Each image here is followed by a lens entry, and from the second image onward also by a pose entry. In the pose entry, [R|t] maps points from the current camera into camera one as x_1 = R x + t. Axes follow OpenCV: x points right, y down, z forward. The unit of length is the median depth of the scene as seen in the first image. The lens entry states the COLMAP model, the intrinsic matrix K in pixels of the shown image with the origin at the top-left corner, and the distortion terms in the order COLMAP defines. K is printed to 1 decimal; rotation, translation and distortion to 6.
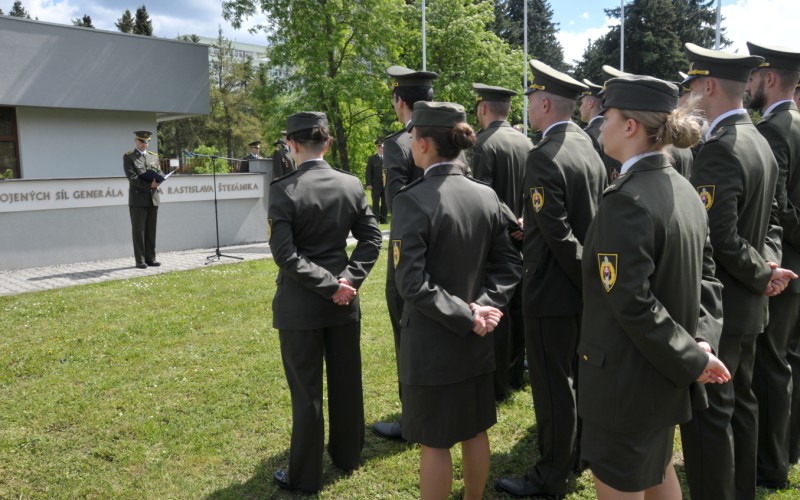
lens RADIAL K [[691.7, 0, 399.4], [0, 691.7, 236.9], [0, 0, 1]] dist [-0.180689, 0.238874]
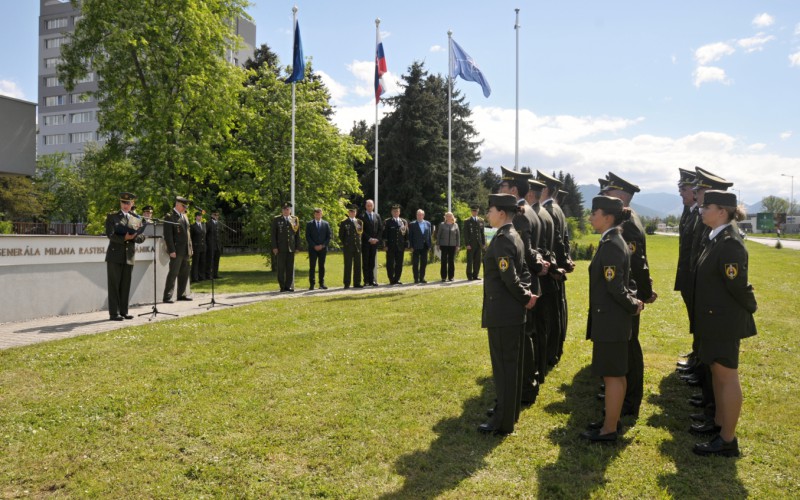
lens RADIAL K [[691.7, 0, 399.4], [0, 691.7, 236.9], [0, 0, 1]] dist [-0.180689, 0.238874]
pose [[0.923902, 0.018074, 0.382203, -0.296999], [0.021633, 0.994819, -0.099337, 0.023338], [-0.382018, 0.100046, 0.918724, -0.126498]]
